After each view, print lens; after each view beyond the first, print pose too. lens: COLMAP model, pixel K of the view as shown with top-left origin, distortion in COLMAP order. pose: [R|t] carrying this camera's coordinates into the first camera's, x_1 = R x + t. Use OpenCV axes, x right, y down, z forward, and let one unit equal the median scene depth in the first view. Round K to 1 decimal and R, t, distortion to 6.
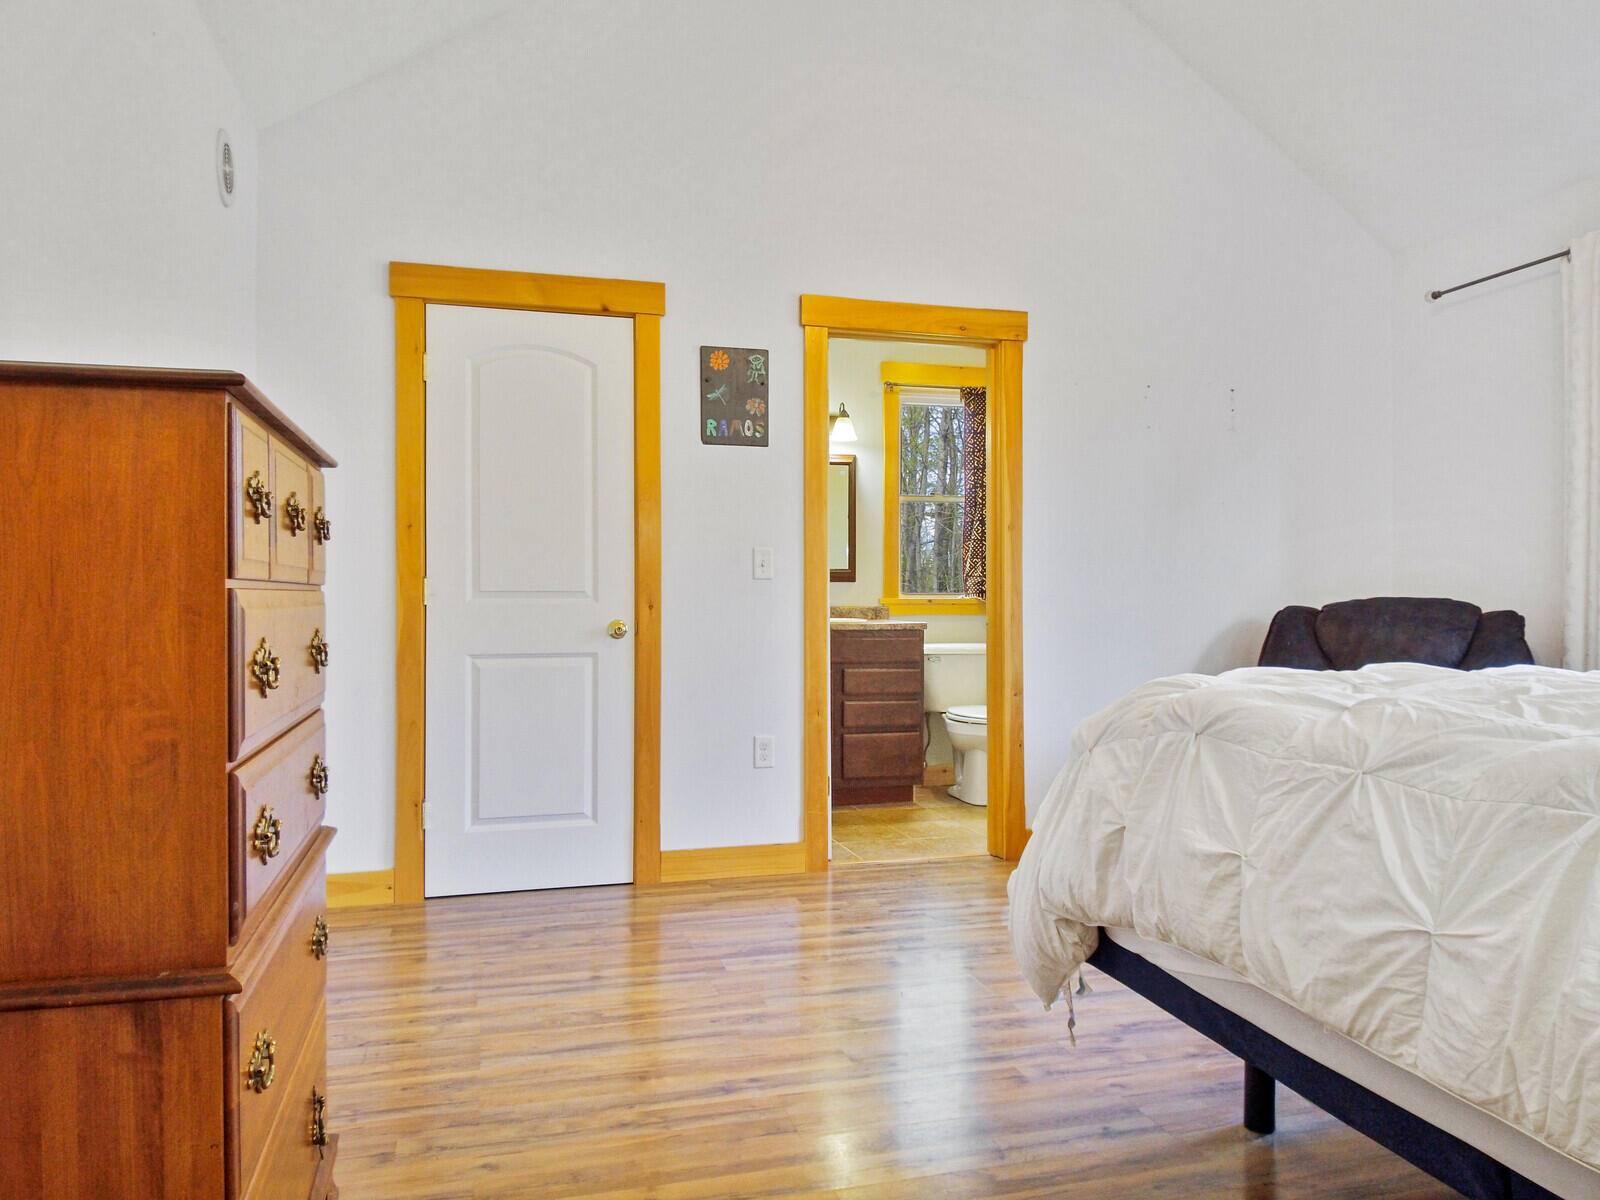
lens RADIAL K [[1114.4, 0, 797.9], [0, 1114.4, 602.6], [0, 0, 1]] dist [0.022815, -0.050258]
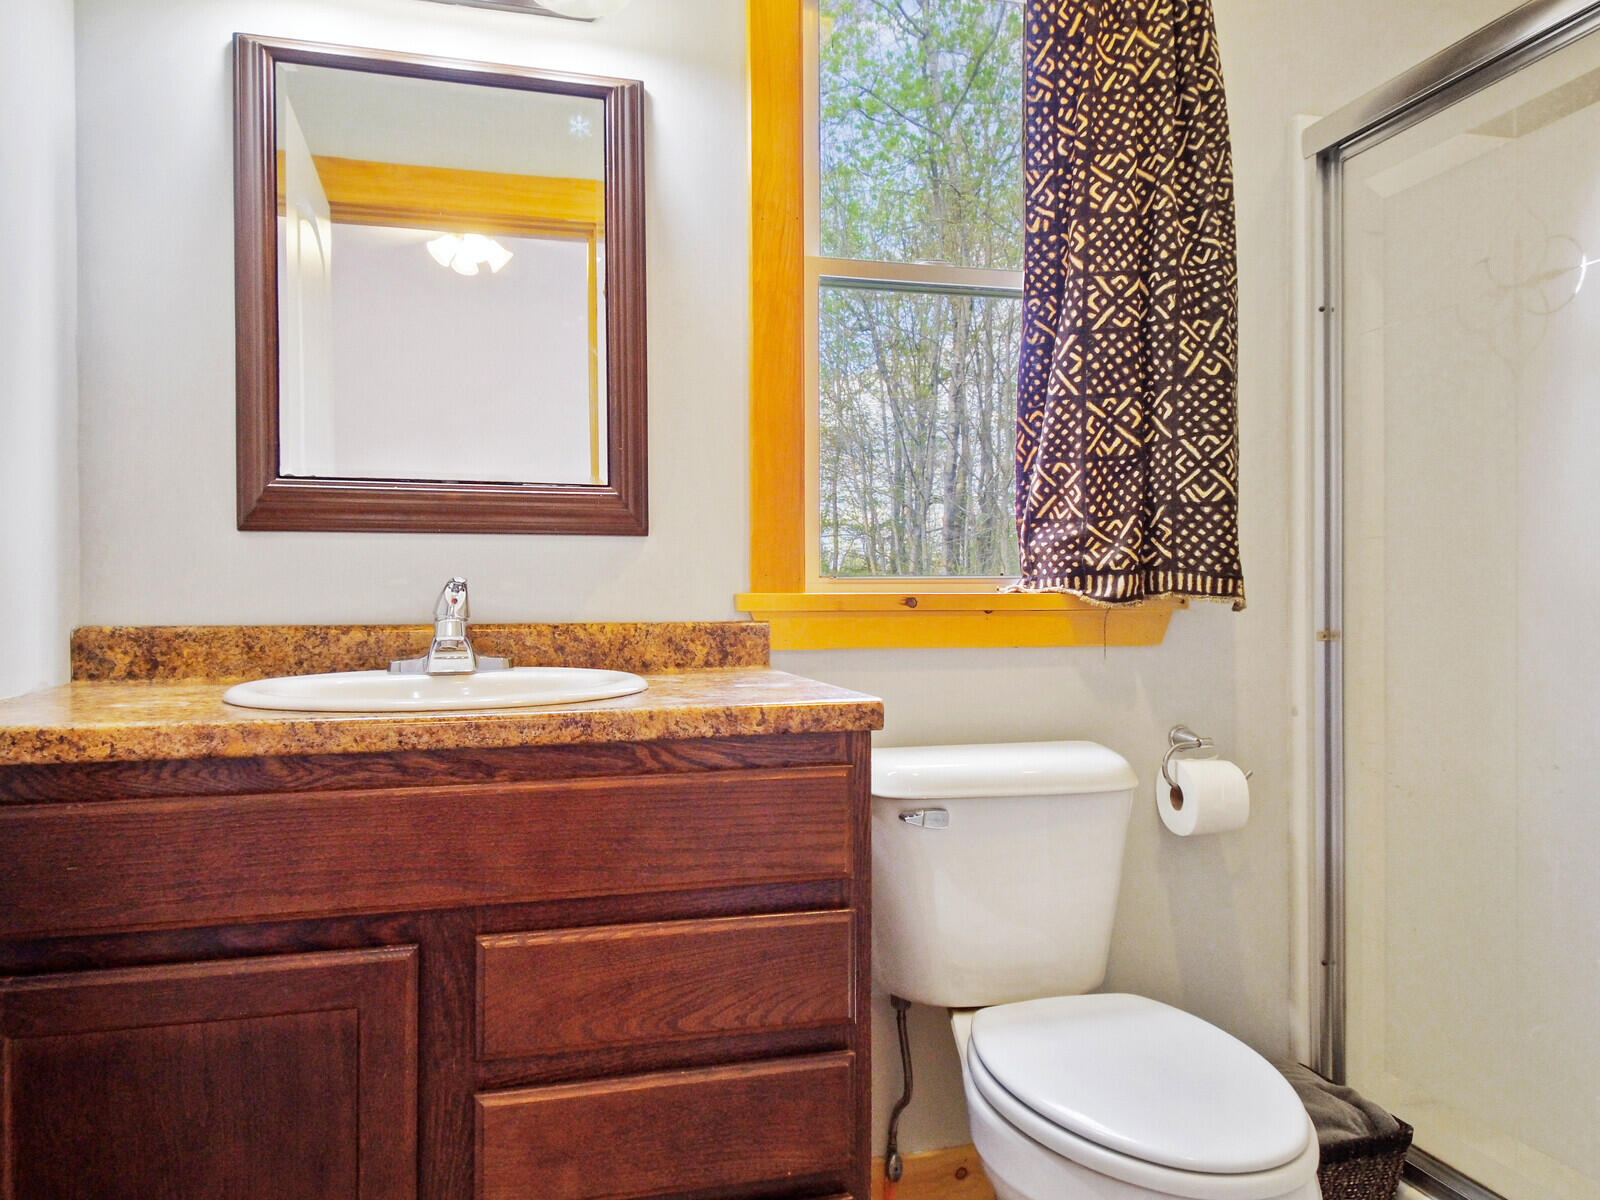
lens RADIAL K [[1114.4, 0, 801.3], [0, 1114.4, 596.9], [0, 0, 1]] dist [0.022815, -0.050258]
pose [[0.999959, -0.005754, -0.006944, 0.092428], [0.005726, 0.999976, -0.003999, -0.001610], [0.006966, 0.003959, 0.999968, 0.712488]]
